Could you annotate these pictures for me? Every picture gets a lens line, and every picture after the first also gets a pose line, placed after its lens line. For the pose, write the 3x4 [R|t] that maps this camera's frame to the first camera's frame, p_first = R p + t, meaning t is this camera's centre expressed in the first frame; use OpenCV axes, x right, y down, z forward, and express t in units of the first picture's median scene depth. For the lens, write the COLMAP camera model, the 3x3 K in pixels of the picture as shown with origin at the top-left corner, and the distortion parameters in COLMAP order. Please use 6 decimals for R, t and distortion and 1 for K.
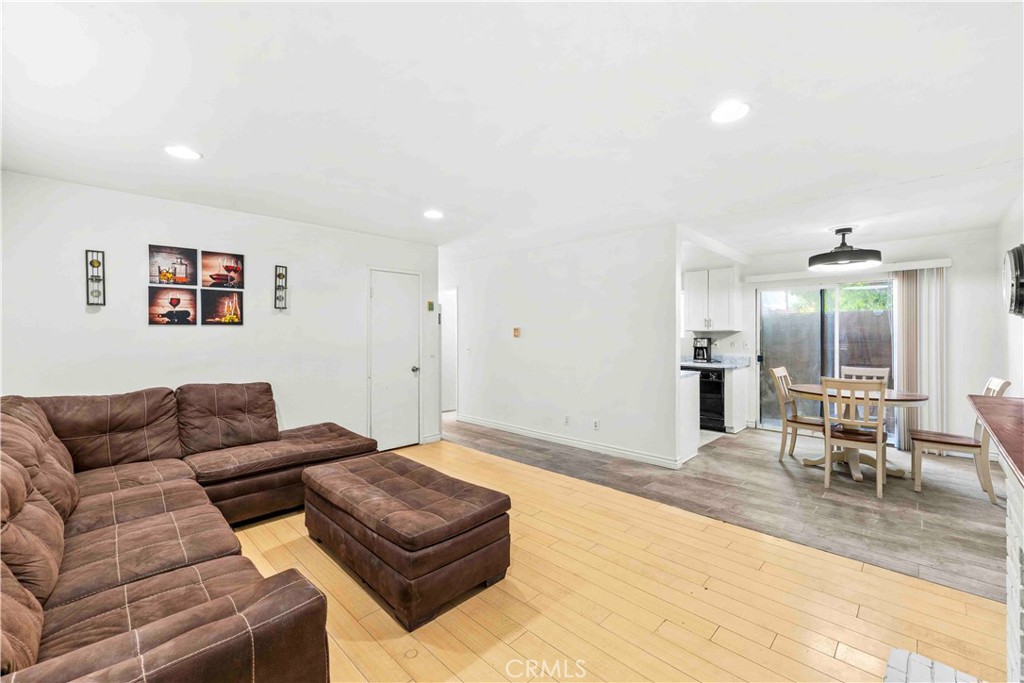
lens RADIAL K [[416.0, 0, 516.2], [0, 416.0, 336.1], [0, 0, 1]] dist [0.001295, -0.001704]
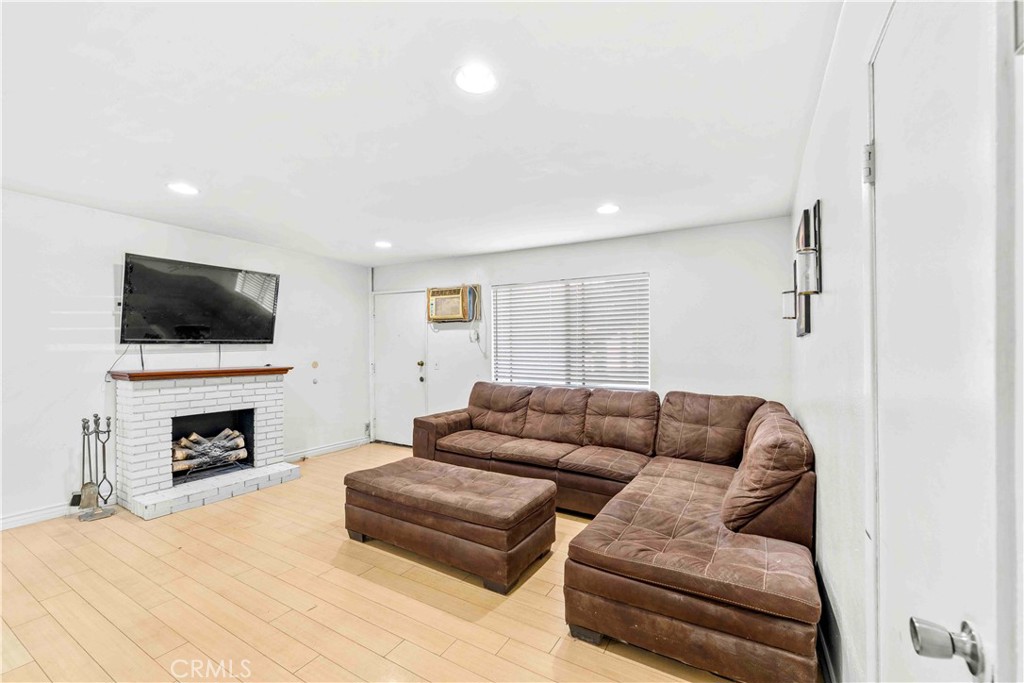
lens RADIAL K [[416.0, 0, 510.3], [0, 416.0, 352.4], [0, 0, 1]] dist [0.001295, -0.001704]
pose [[-0.968545, -0.002168, -0.248829, -0.120213], [-0.005796, 0.999887, 0.013847, -0.006987], [0.248770, 0.014854, -0.968449, 1.540797]]
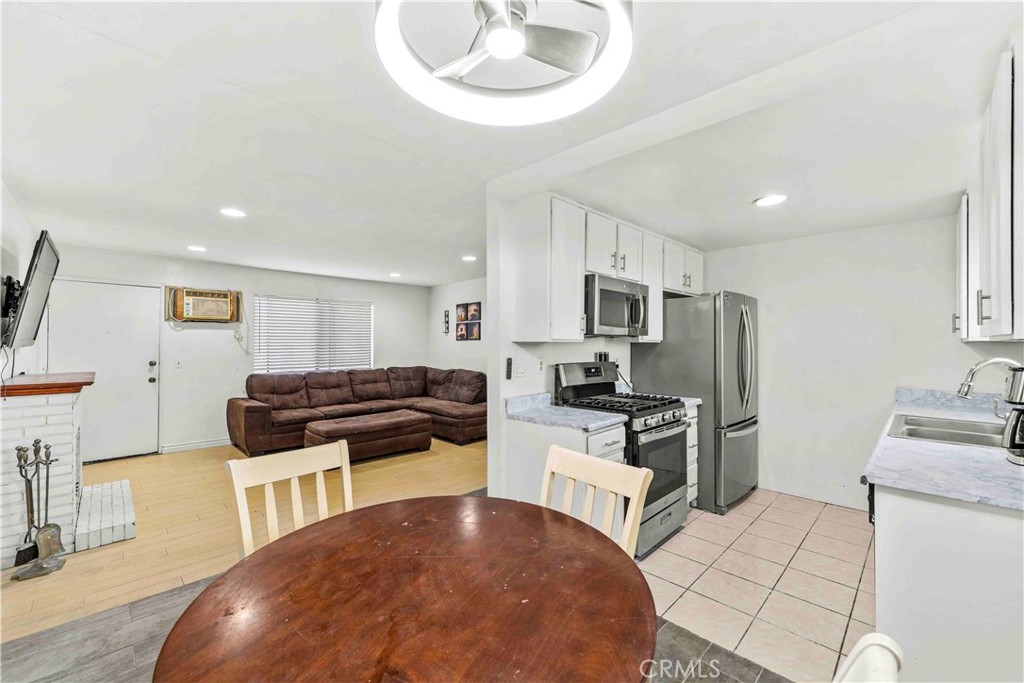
lens RADIAL K [[416.0, 0, 510.6], [0, 416.0, 343.1], [0, 0, 1]] dist [0.001295, -0.001704]
pose [[-0.010030, 0.002976, -0.999945, 1.255739], [-0.001681, 0.999994, 0.002993, -0.019688], [0.999948, 0.001711, -0.010025, 1.230339]]
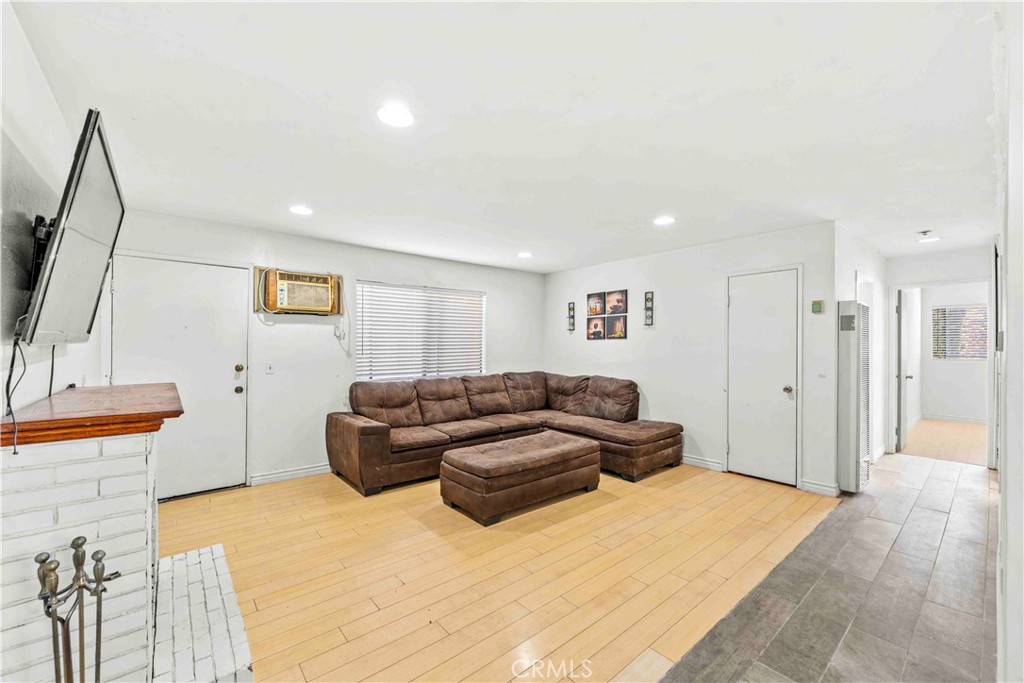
lens RADIAL K [[416.0, 0, 511.8], [0, 416.0, 347.0], [0, 0, 1]] dist [0.001295, -0.001704]
pose [[-0.092300, 0.007805, -0.995701, 0.852594], [-0.002422, 0.999965, 0.008063, -0.009161], [0.995728, 0.003156, -0.092278, 0.790688]]
